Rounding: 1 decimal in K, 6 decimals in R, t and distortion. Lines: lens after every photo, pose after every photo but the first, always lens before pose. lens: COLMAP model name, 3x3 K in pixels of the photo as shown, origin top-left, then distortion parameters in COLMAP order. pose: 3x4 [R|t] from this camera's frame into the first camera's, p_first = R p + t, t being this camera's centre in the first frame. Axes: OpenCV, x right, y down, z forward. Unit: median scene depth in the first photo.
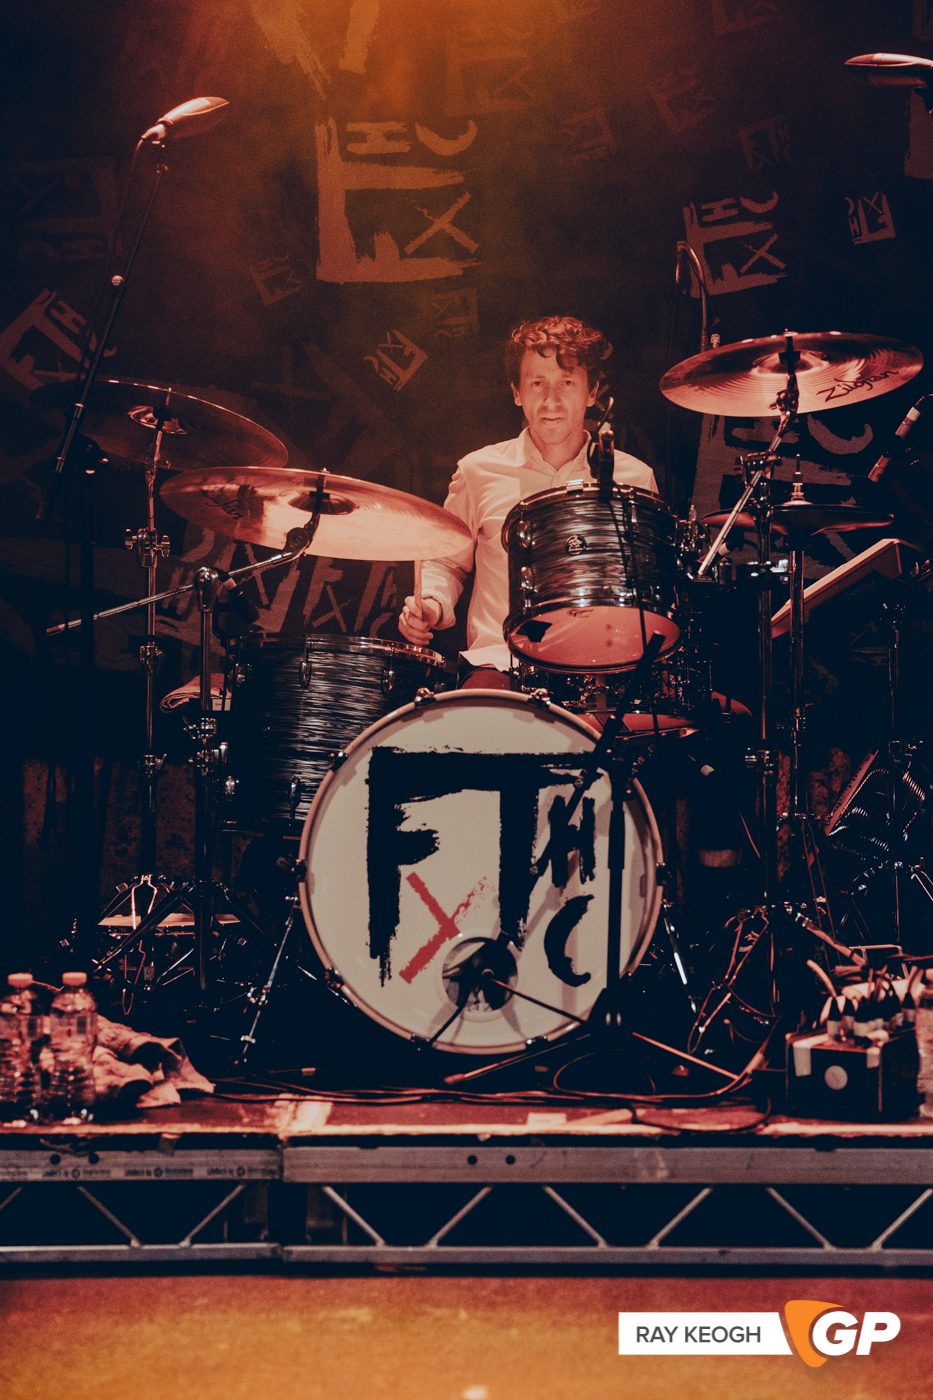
lens RADIAL K [[2081.7, 0, 466.5], [0, 2081.7, 700.0], [0, 0, 1]] dist [0.086717, 0.135513]
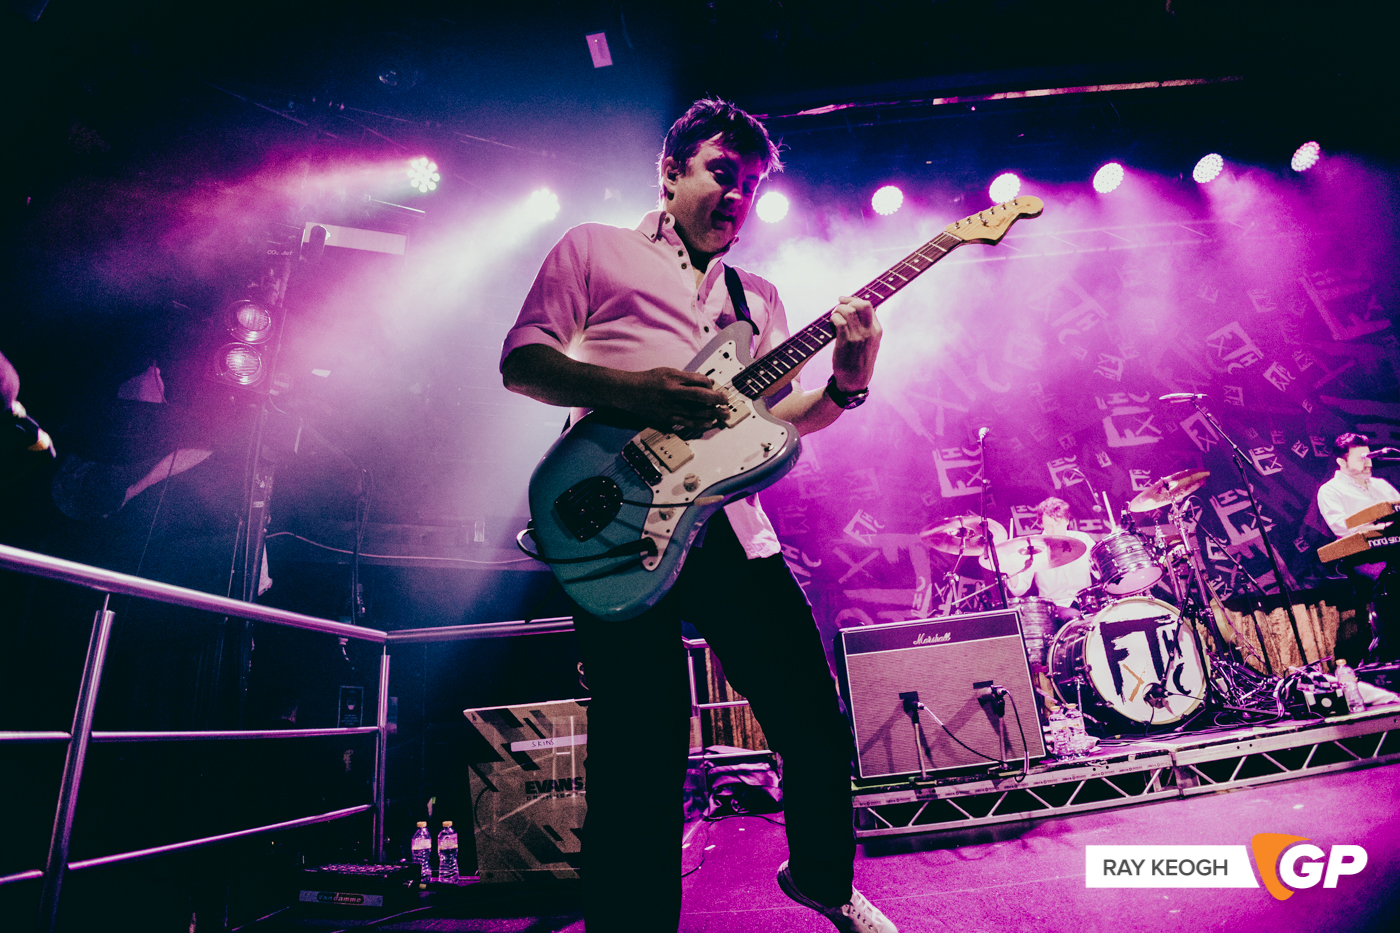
lens RADIAL K [[637.9, 0, 702.5], [0, 637.9, 466.5], [0, 0, 1]] dist [-0.126333, 0.023493]
pose [[0.988912, -0.118198, -0.089901, -0.494429], [0.083831, 0.944029, -0.319032, 0.038977], [0.122579, 0.307959, 0.943470, 0.070386]]
